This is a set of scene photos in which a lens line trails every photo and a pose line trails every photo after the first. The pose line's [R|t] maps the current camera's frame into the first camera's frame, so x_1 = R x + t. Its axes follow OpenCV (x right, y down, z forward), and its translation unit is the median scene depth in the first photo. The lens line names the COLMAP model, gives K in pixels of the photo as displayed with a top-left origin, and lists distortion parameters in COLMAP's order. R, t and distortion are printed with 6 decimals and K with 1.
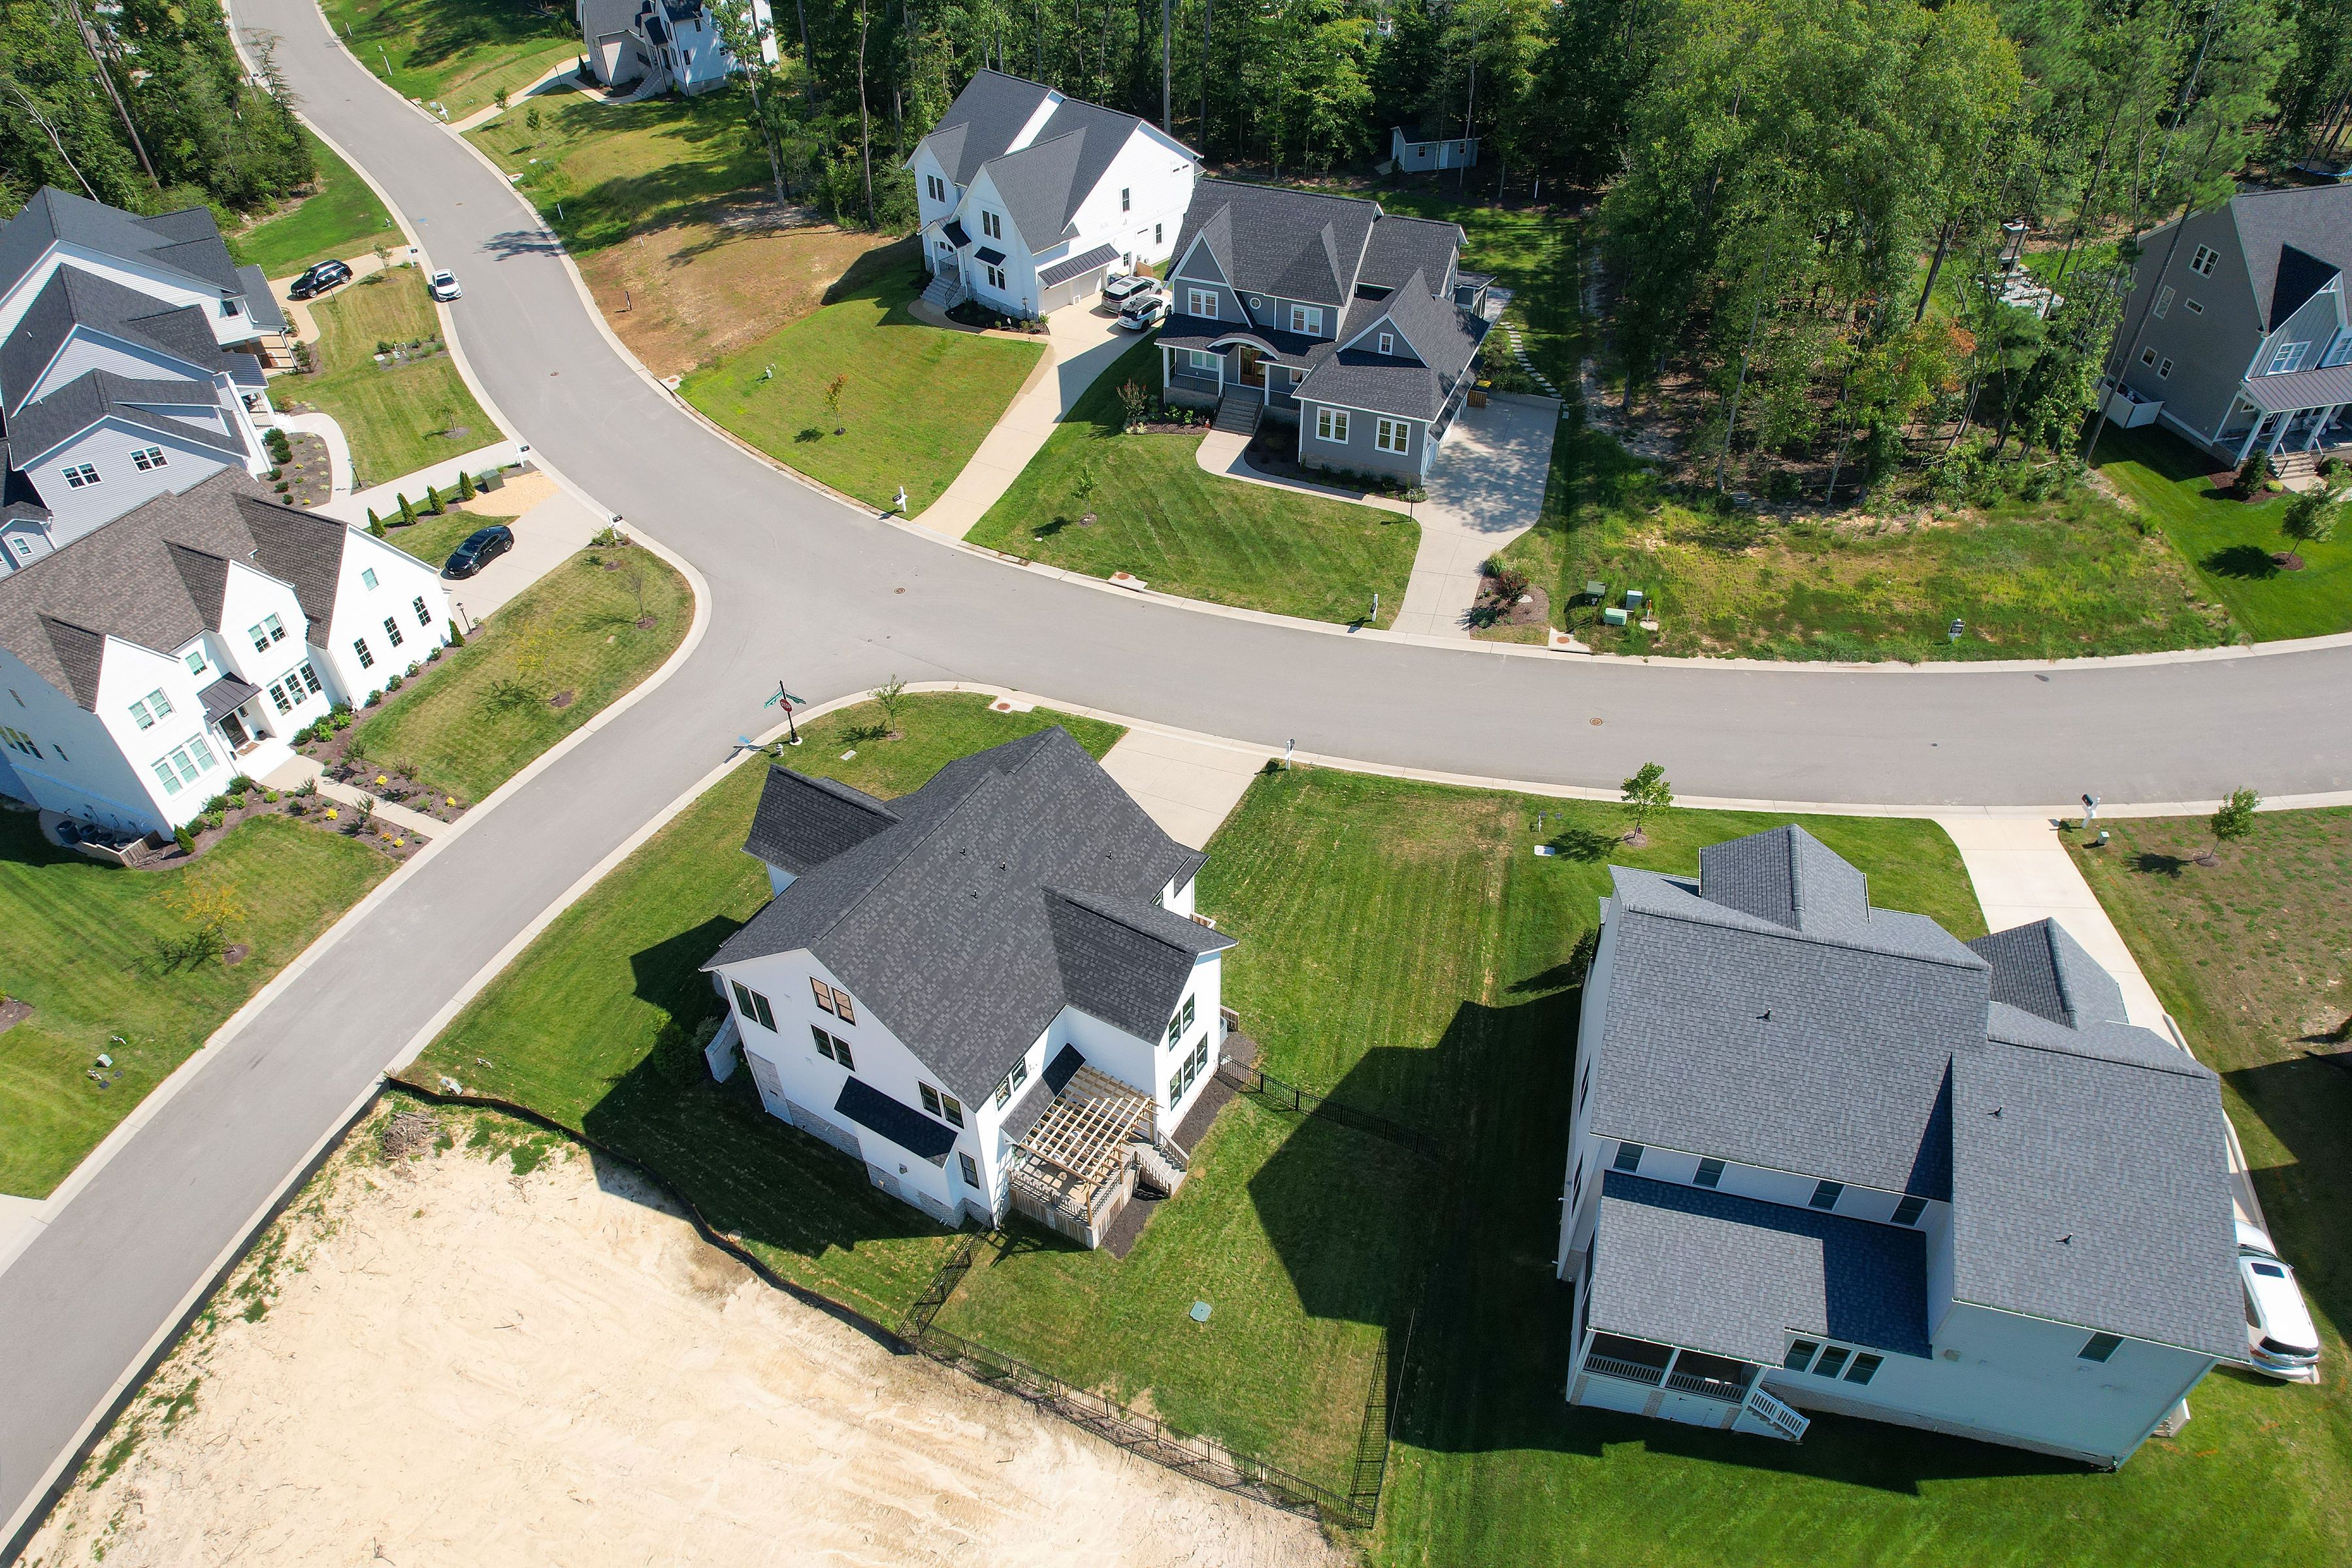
lens RADIAL K [[1510.0, 0, 1187.0], [0, 1510.0, 788.2], [0, 0, 1]] dist [-0.072188, 0.067861]
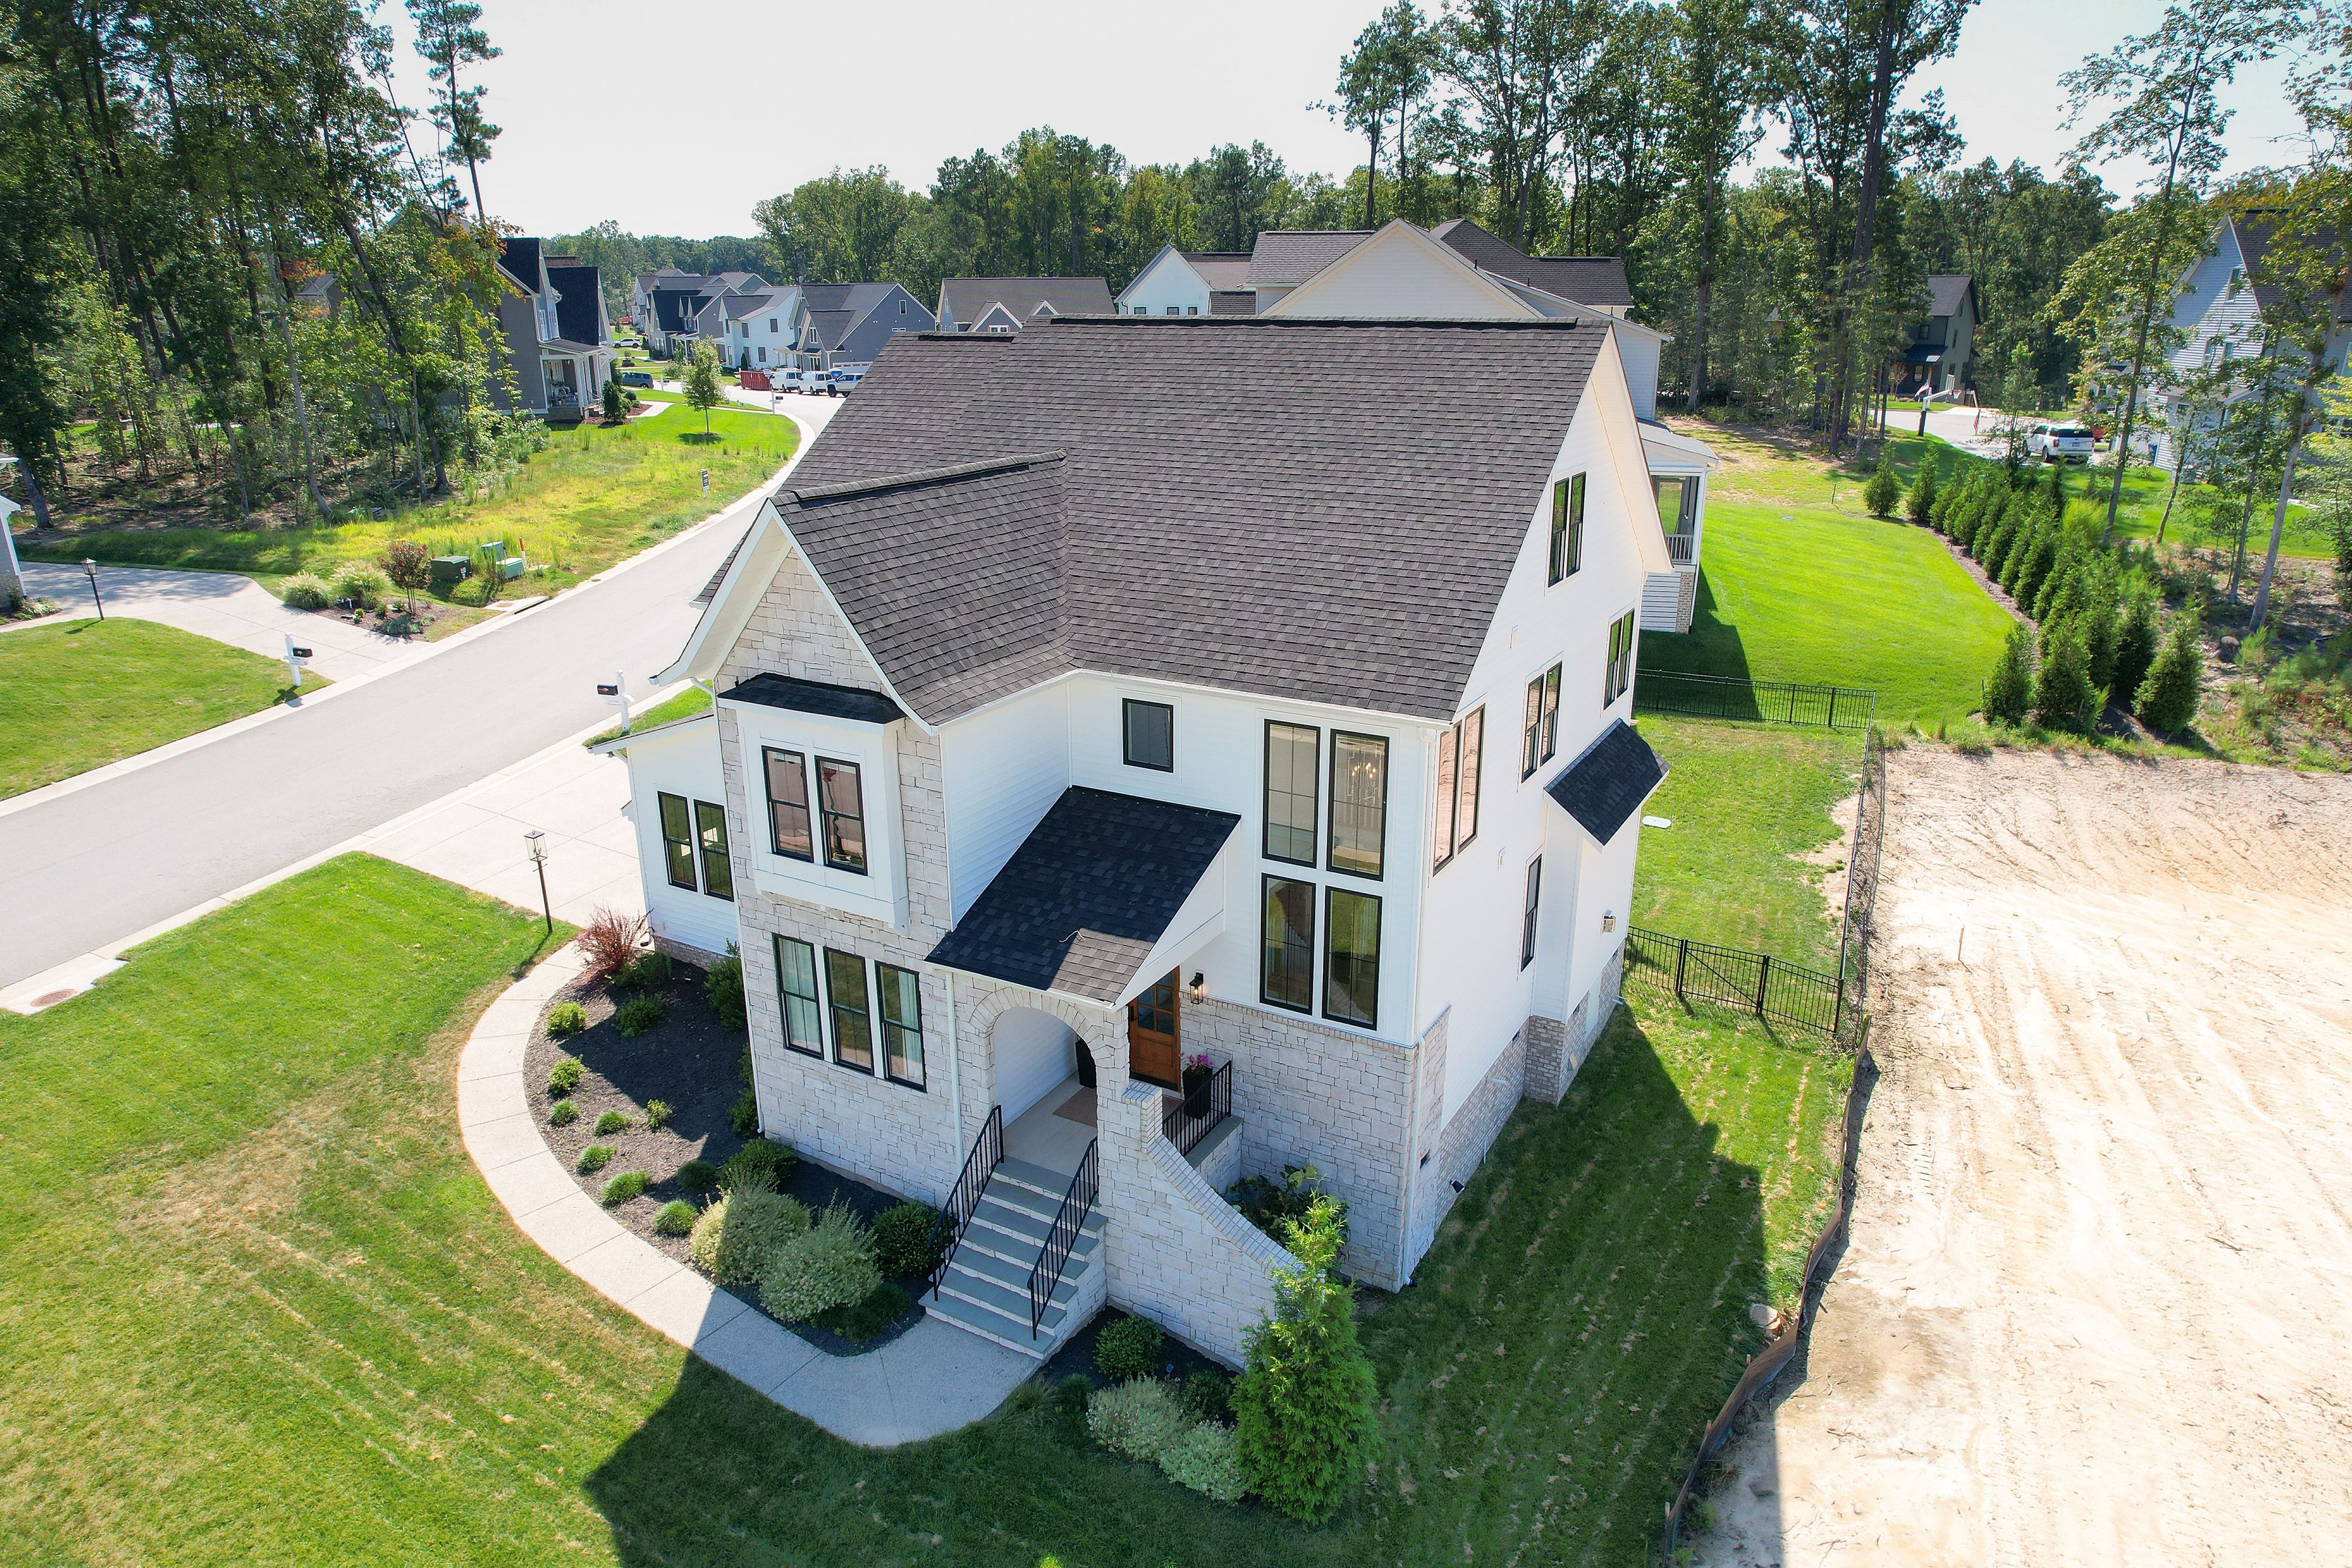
lens RADIAL K [[1501.3, 0, 1188.1], [0, 1501.3, 785.1], [0, 0, 1]] dist [-0.073454, 0.064325]
pose [[-0.022619, -0.302992, 0.952725, -0.454301], [0.665223, 0.706823, 0.240582, 0.006949], [-0.746302, 0.639217, 0.185570, 0.694000]]
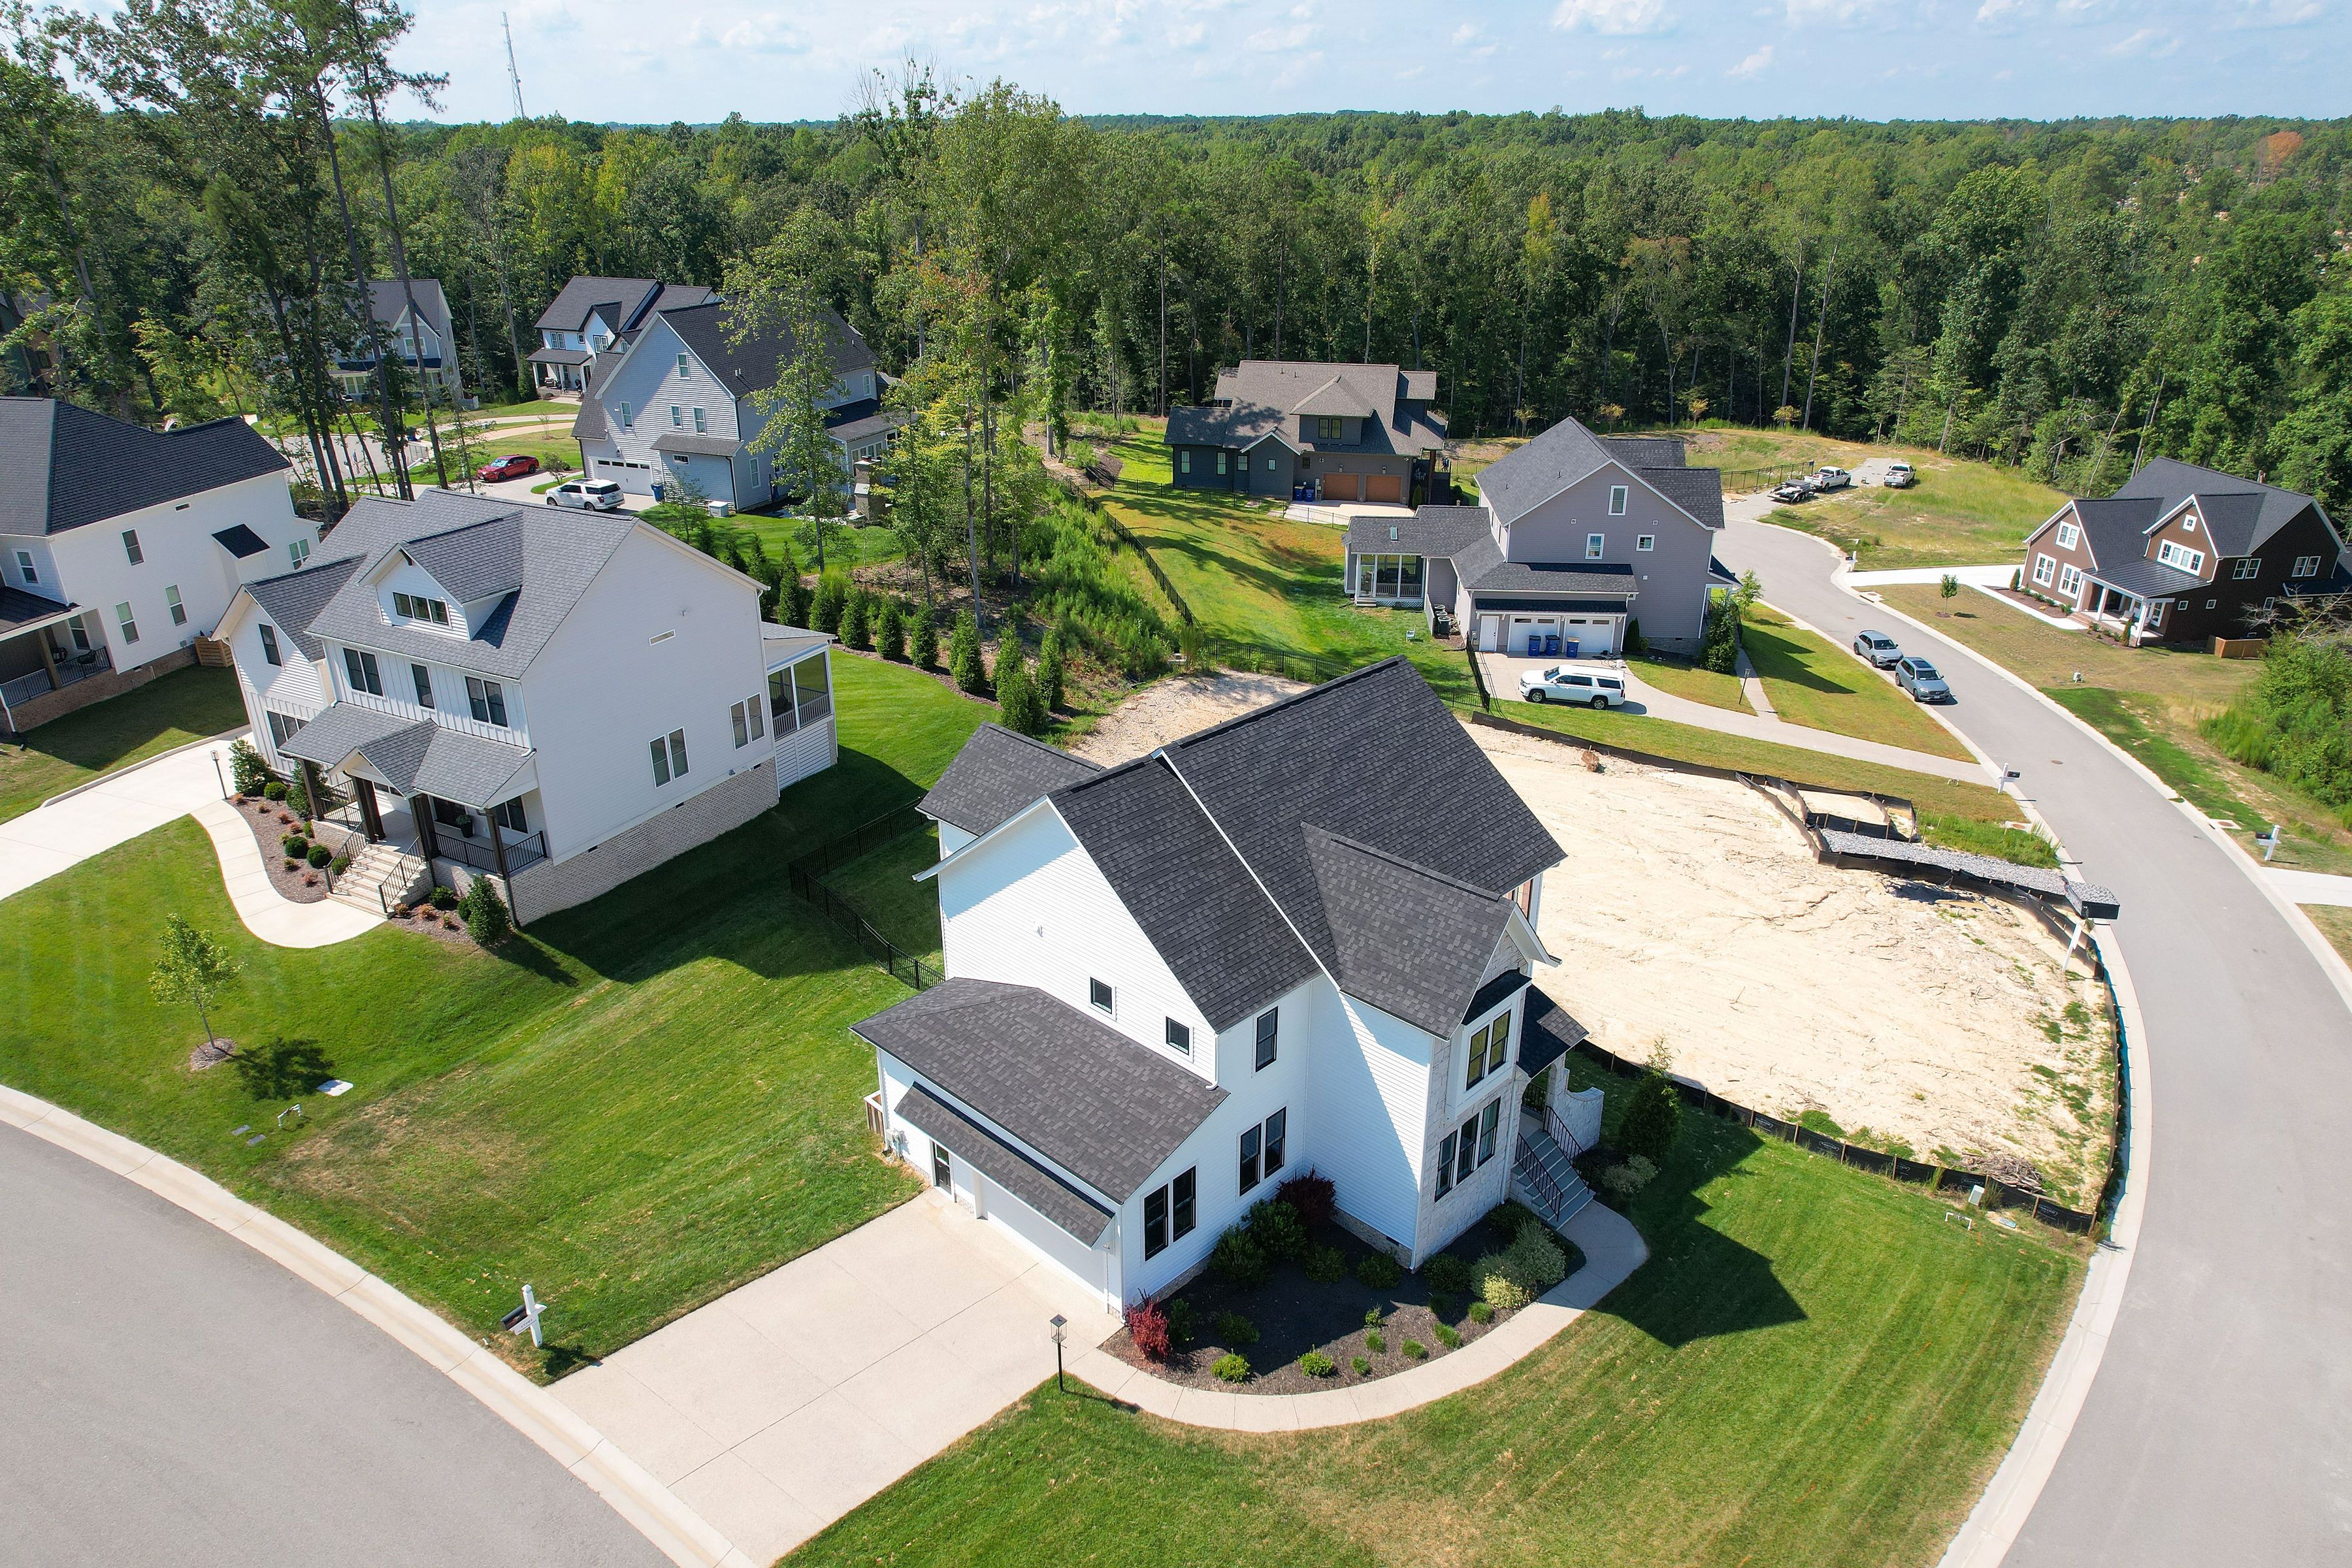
lens RADIAL K [[1522.9, 0, 1188.6], [0, 1522.9, 789.3], [0, 0, 1]] dist [-0.083208, 0.078182]
pose [[-0.974496, -0.080840, 0.209338, -0.206702], [0.155791, 0.427701, 0.890394, -0.449376], [-0.161513, 0.900298, -0.404199, 0.929471]]
